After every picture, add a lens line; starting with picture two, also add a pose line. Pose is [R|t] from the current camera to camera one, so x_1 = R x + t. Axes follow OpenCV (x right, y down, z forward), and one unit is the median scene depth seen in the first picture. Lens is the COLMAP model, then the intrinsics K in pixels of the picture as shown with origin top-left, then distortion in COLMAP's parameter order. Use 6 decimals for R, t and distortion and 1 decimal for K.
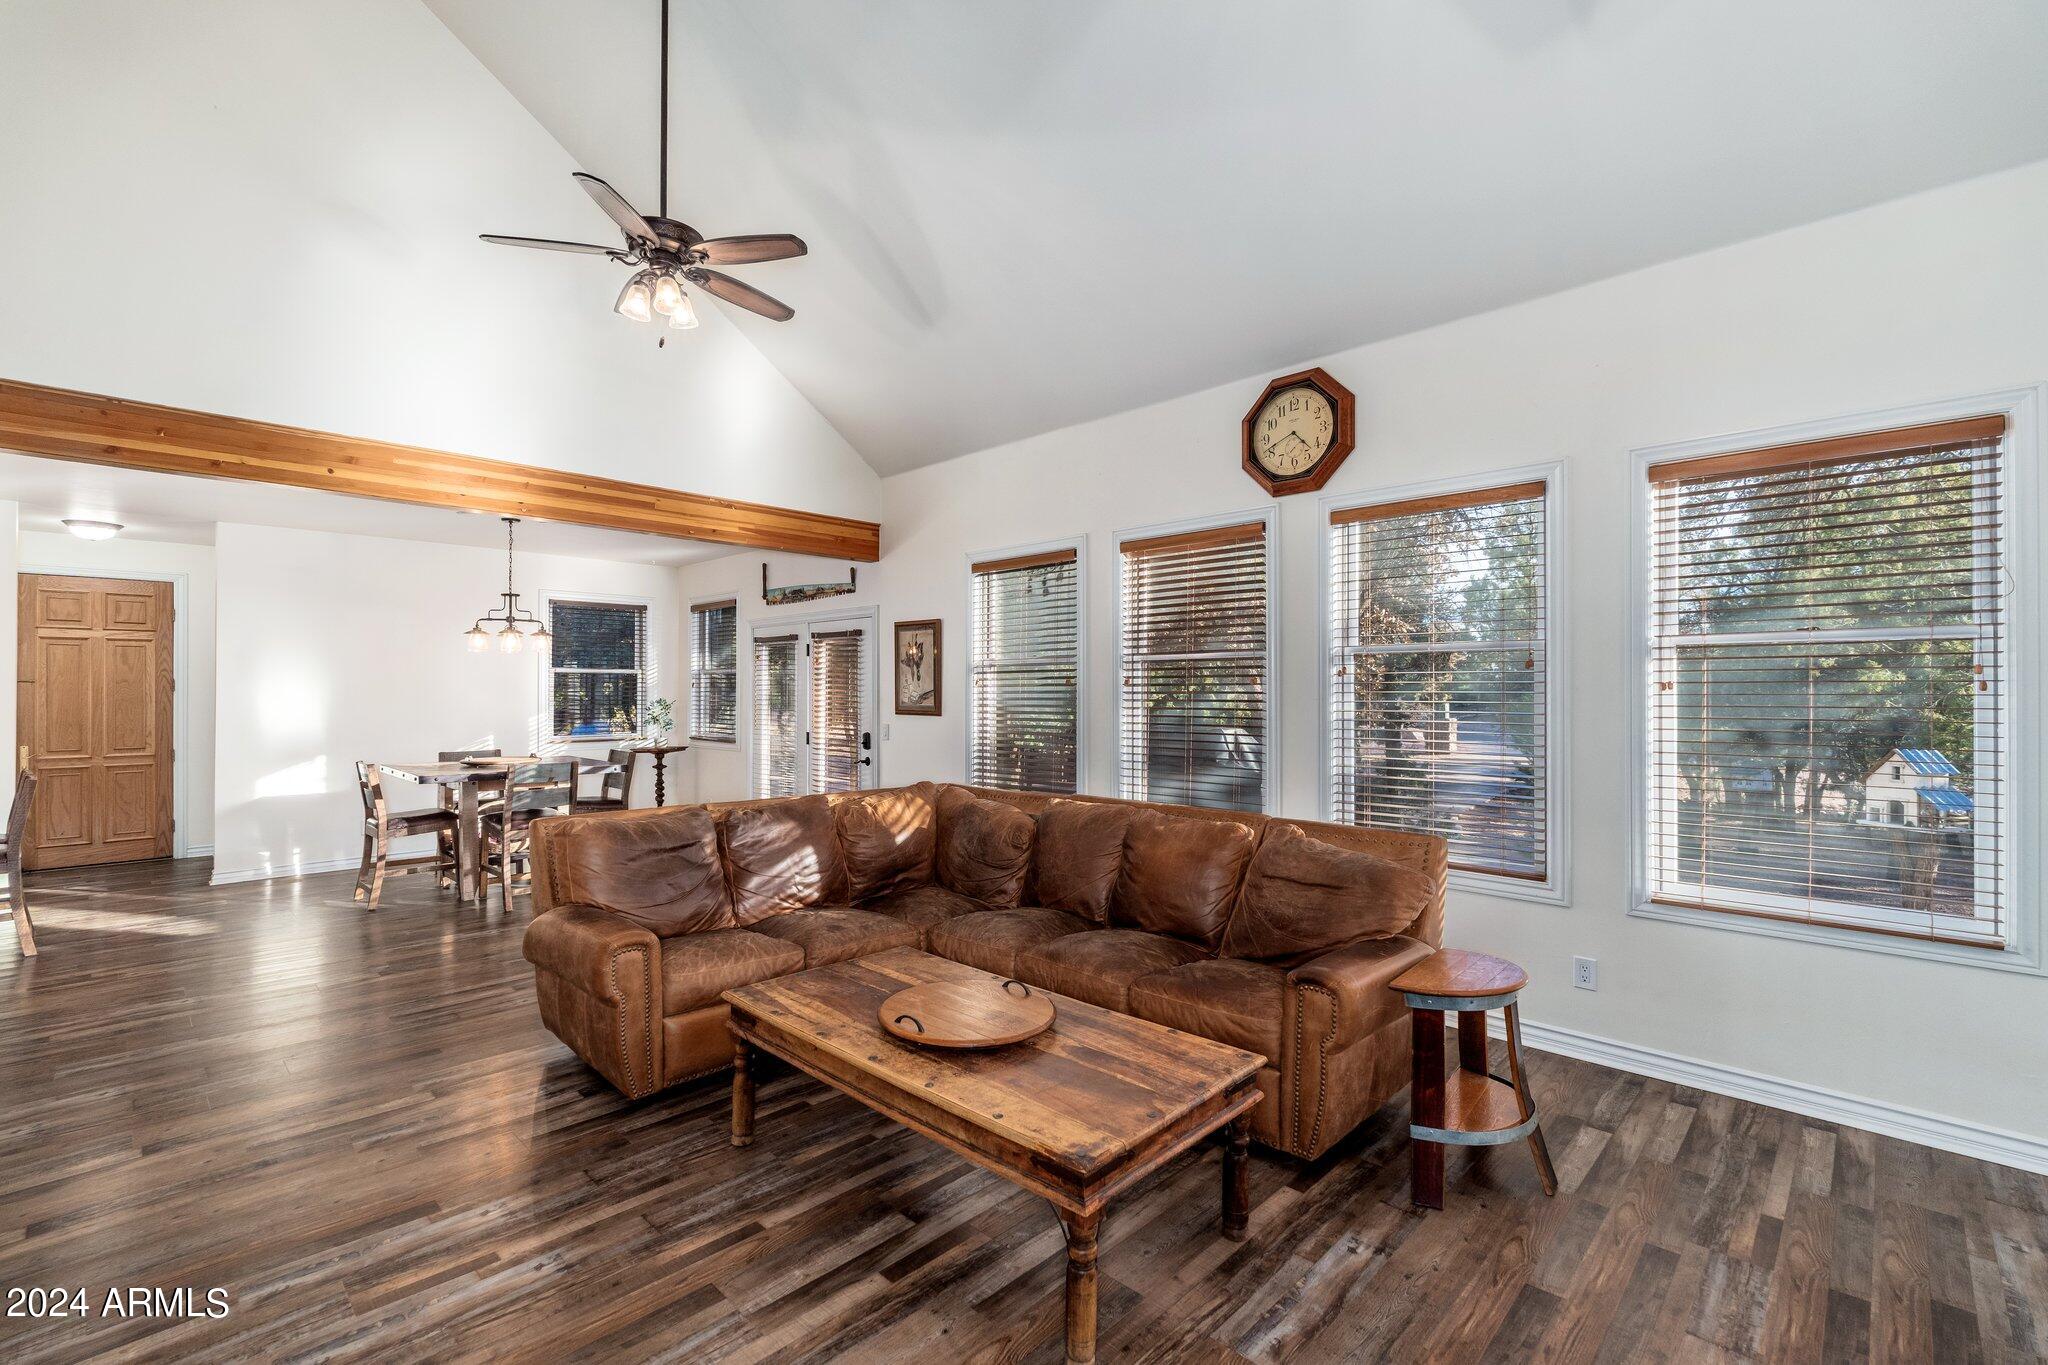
lens RADIAL K [[899.9, 0, 1023.4], [0, 899.9, 686.9], [0, 0, 1]] dist [-0.008945, 0.002911]
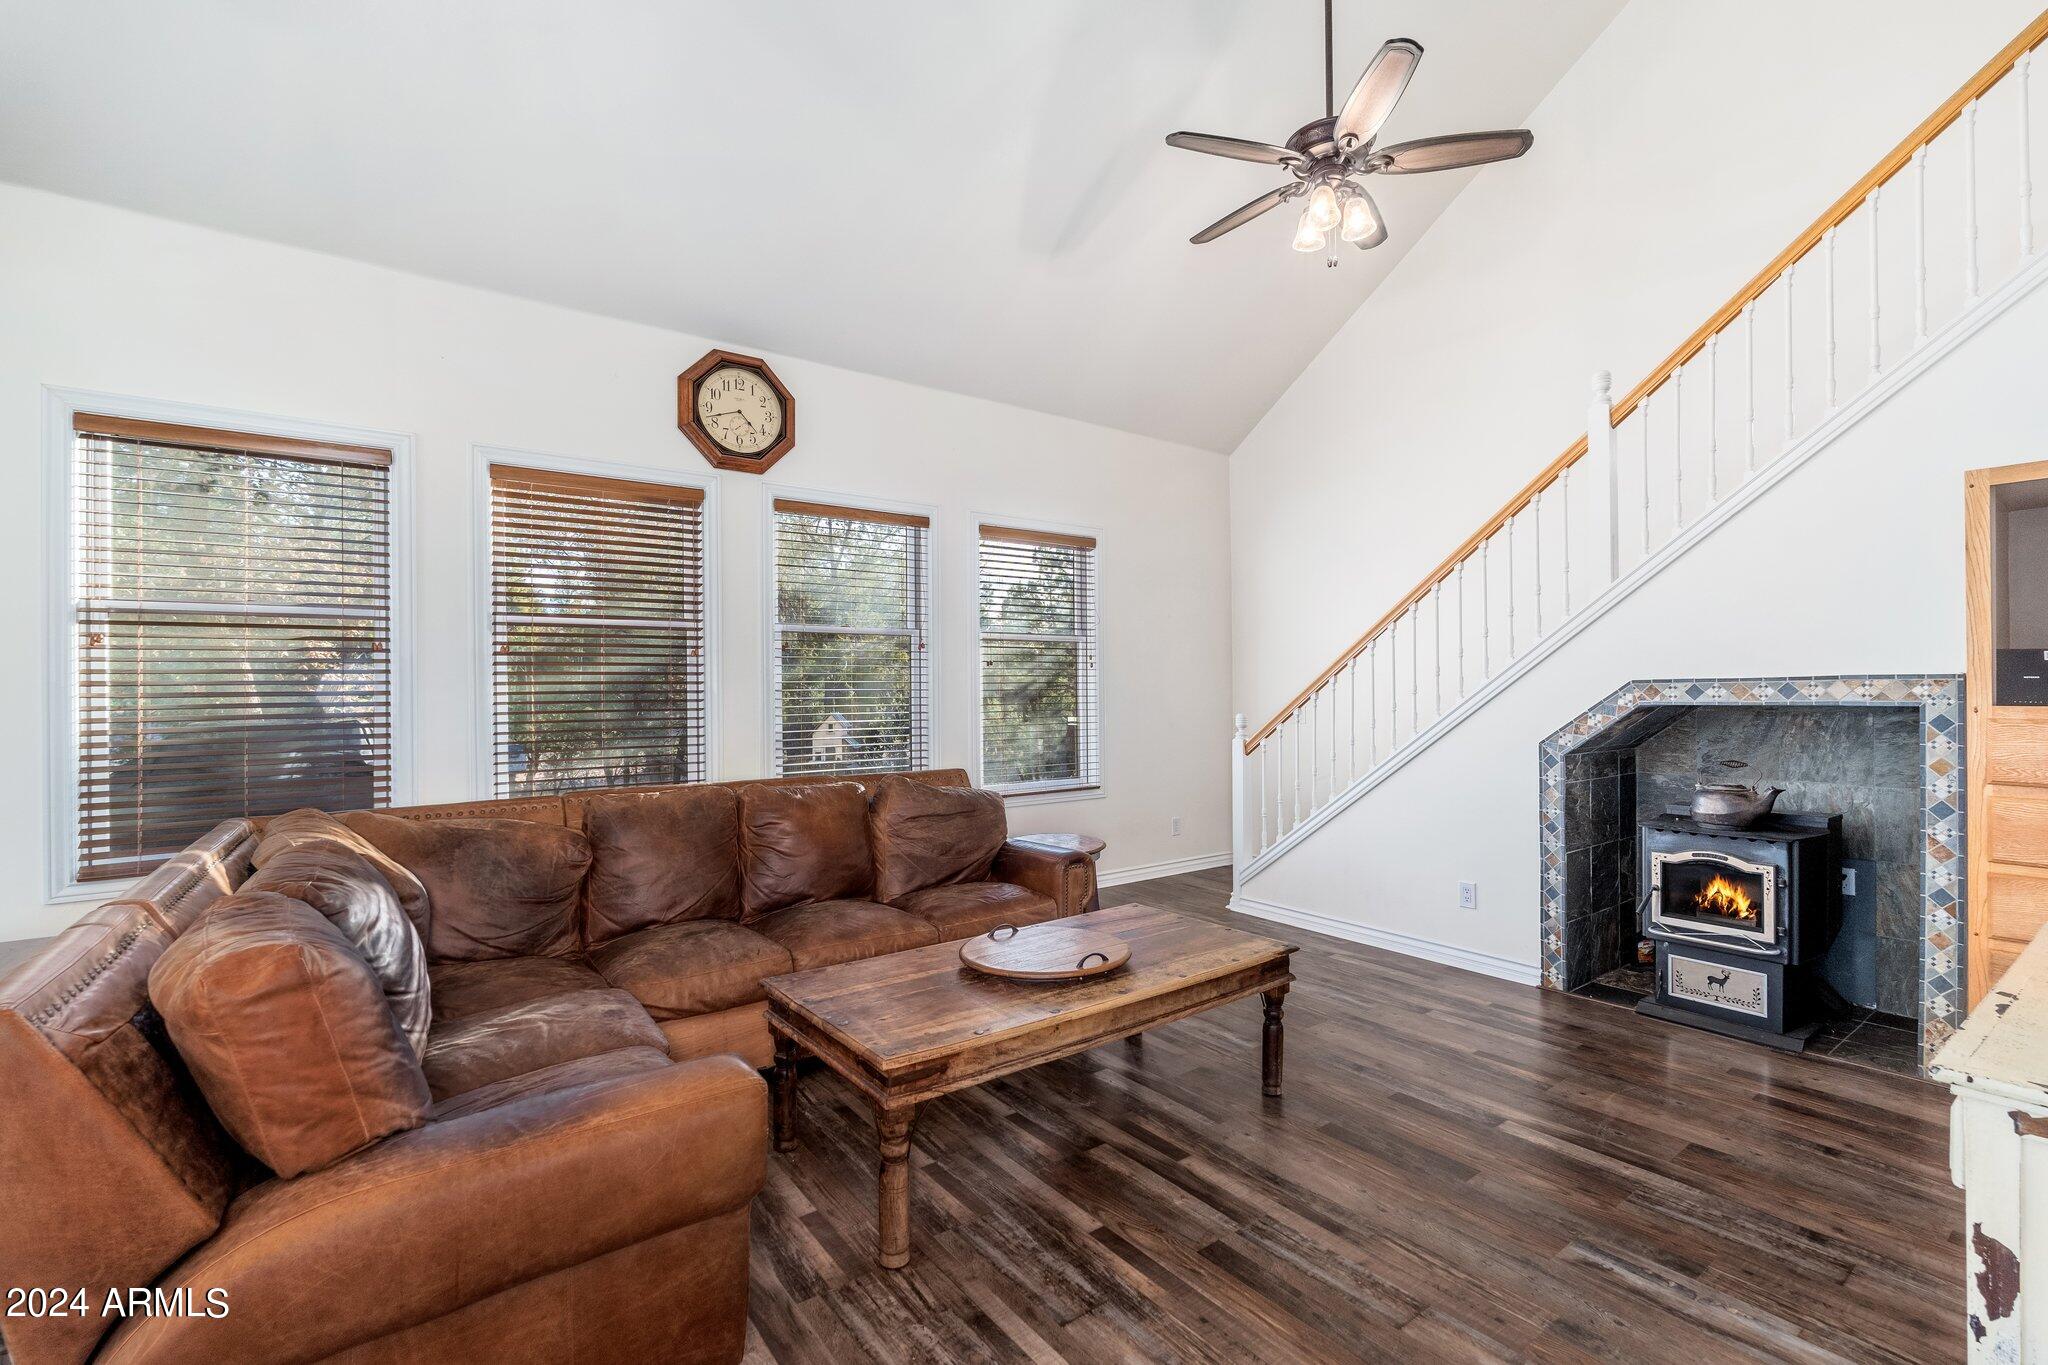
lens RADIAL K [[899.9, 0, 1017.7], [0, 899.9, 690.5], [0, 0, 1]] dist [-0.008945, 0.002911]
pose [[0.161829, -0.004048, 0.986811, -0.435992], [0.000279, 0.999992, 0.004057, 0.021164], [-0.986819, -0.000381, 0.161828, 0.342416]]
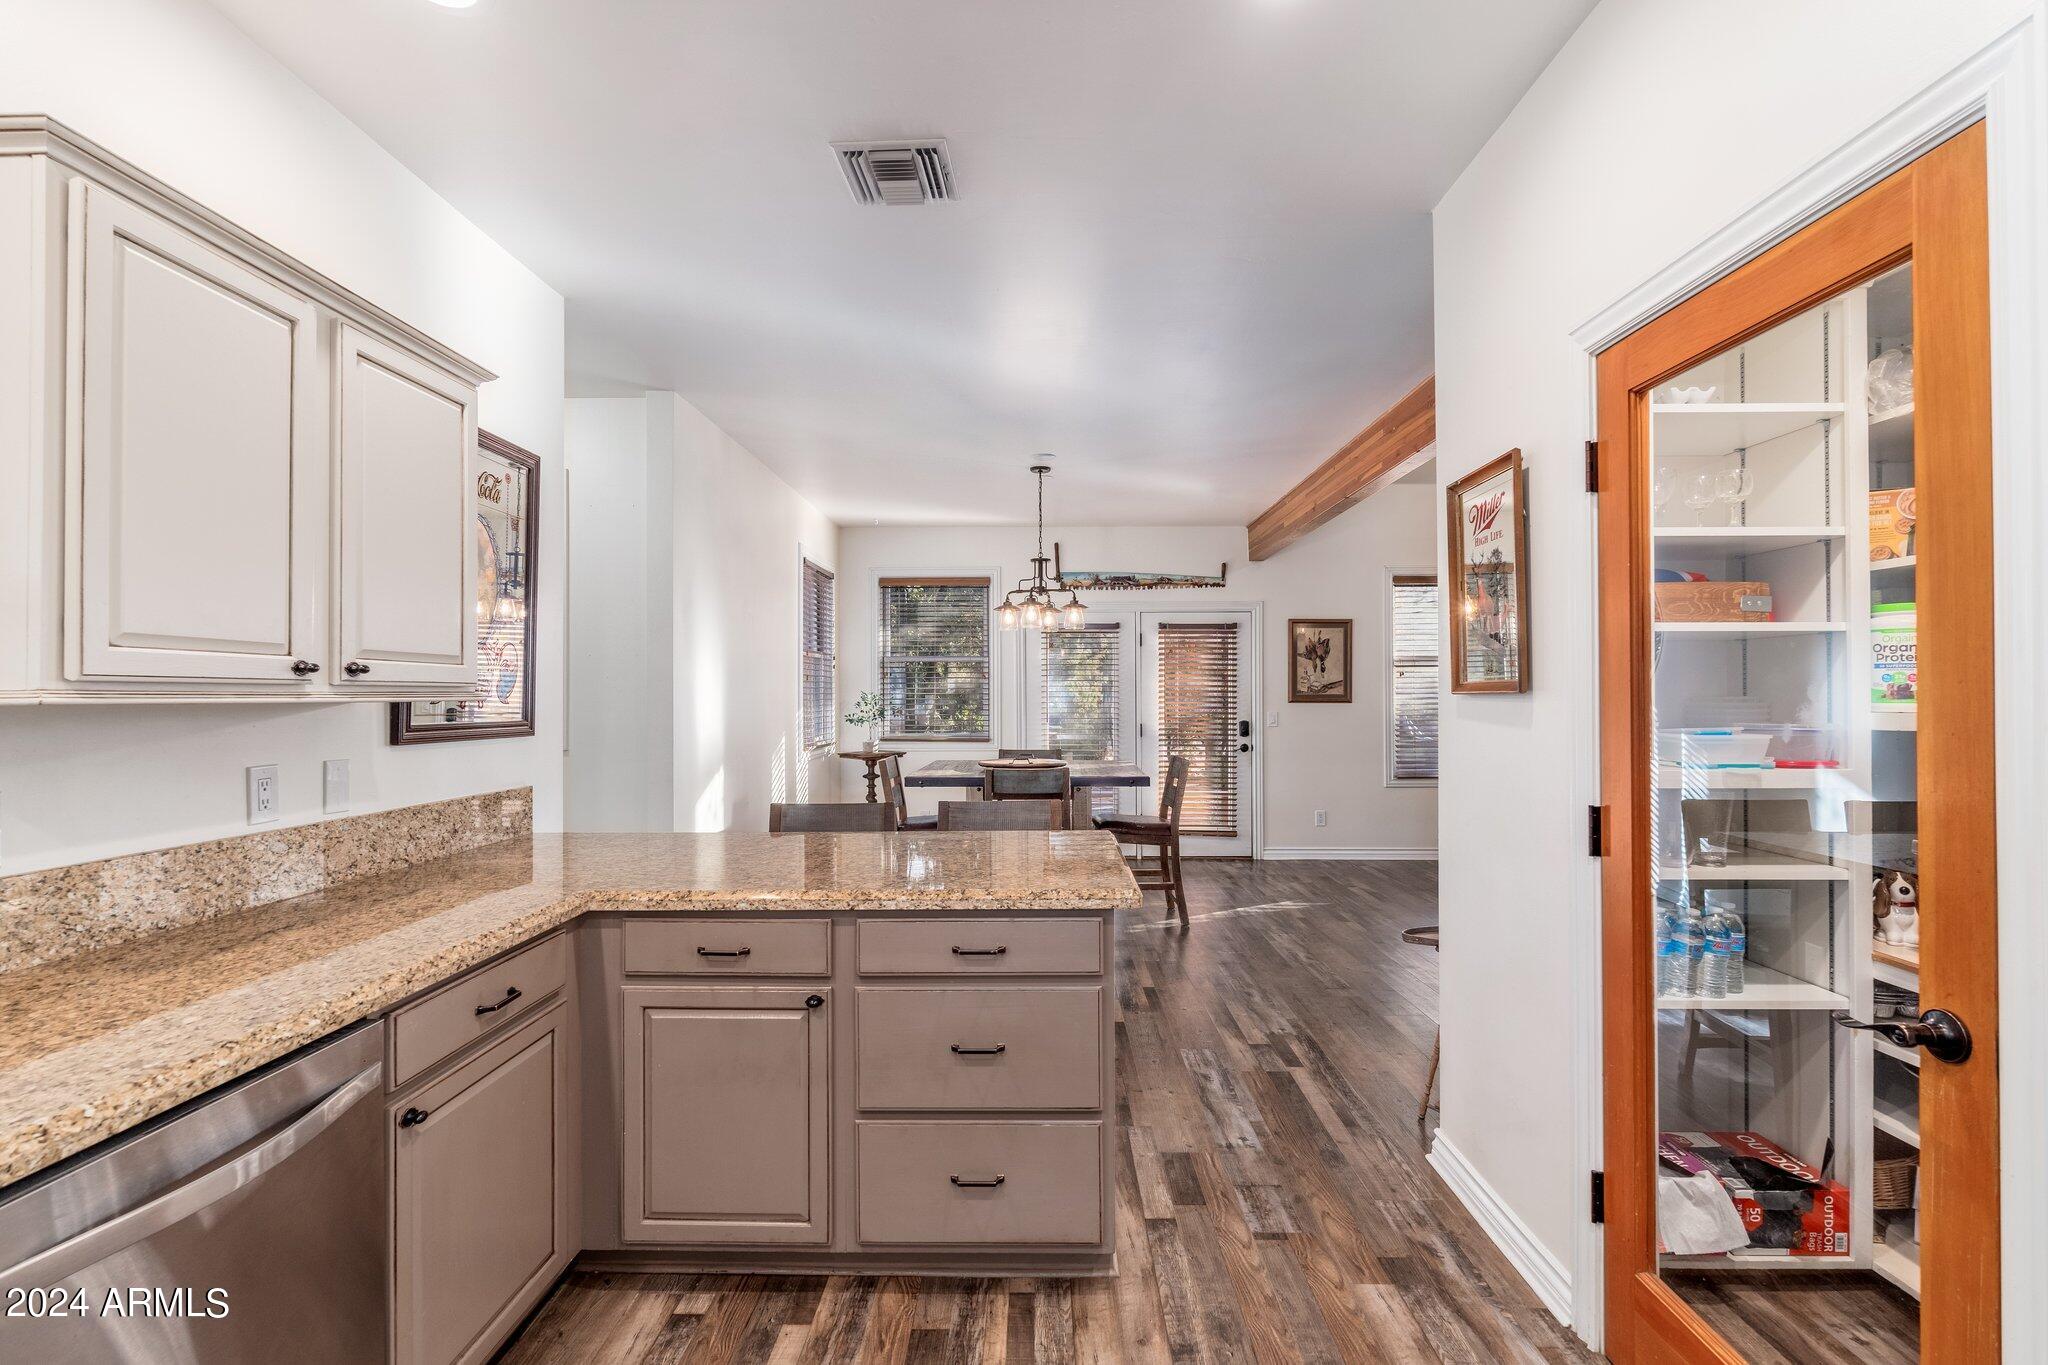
lens RADIAL K [[931.4, 0, 1031.5], [0, 931.4, 689.6], [0, 0, 1]] dist [0.003063, -0.000909]
pose [[0.733703, 0.002240, 0.679467, -1.140839], [-0.000352, 0.999996, -0.002917, 0.018168], [-0.679471, 0.001901, 0.733700, 0.380304]]
